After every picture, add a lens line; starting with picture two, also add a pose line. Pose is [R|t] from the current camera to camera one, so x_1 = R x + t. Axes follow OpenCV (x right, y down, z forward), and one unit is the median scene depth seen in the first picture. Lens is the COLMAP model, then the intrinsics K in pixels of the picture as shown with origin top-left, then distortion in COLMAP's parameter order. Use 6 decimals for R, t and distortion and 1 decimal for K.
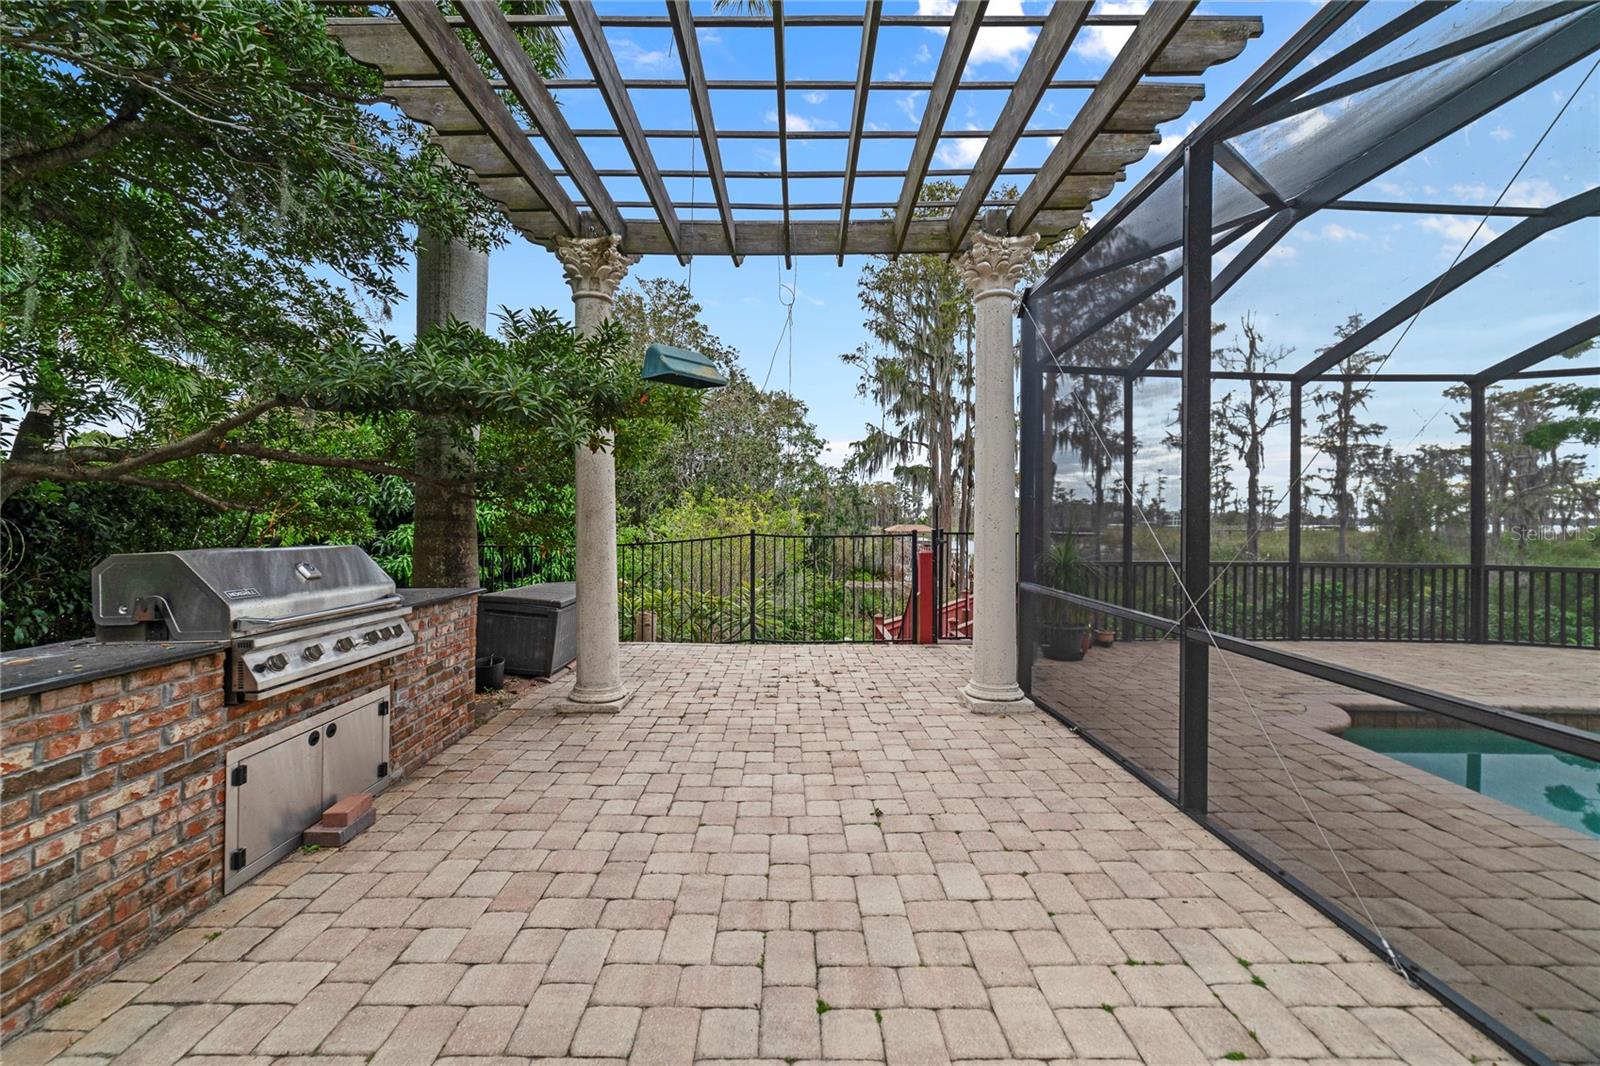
lens RADIAL K [[623.3, 0, 791.6], [0, 623.3, 526.2], [0, 0, 1]] dist [0.001874, 0.000256]
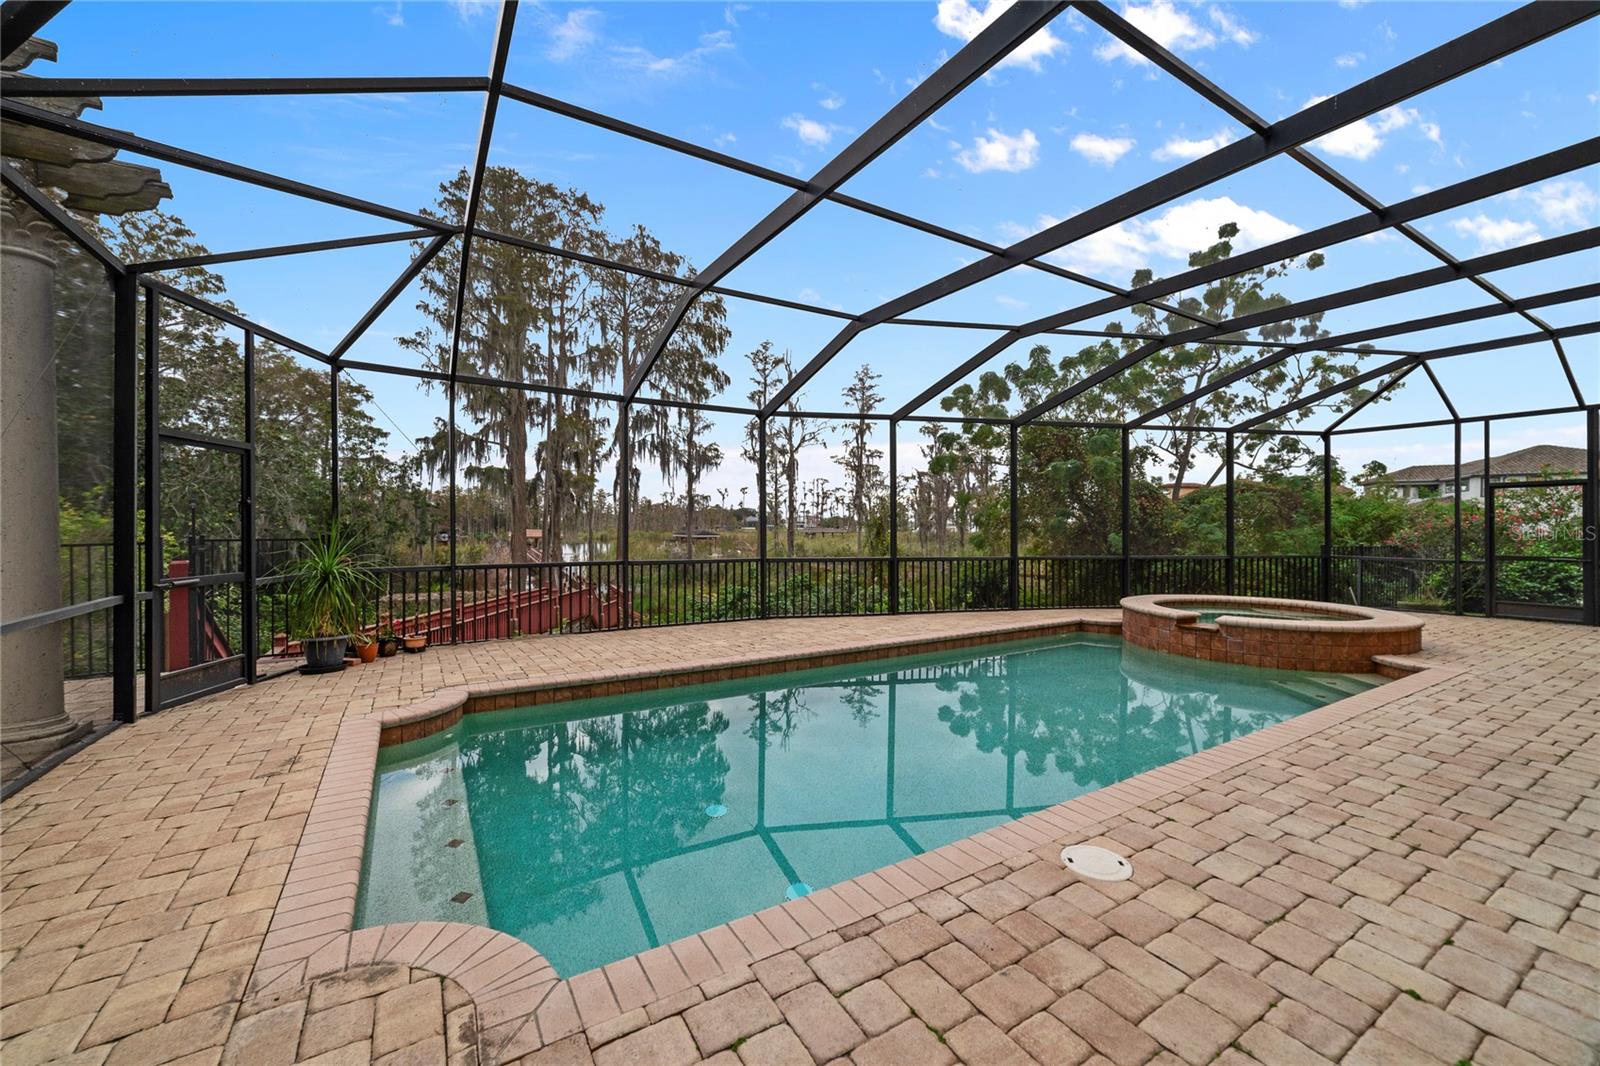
lens RADIAL K [[623.3, 0, 788.4], [0, 623.3, 523.3], [0, 0, 1]] dist [0.001874, 0.000256]
pose [[0.857299, -0.006743, 0.514775, 0.097234], [0.013221, 0.999873, -0.008921, 0.001258], [-0.514649, 0.014454, 0.857279, -0.027942]]
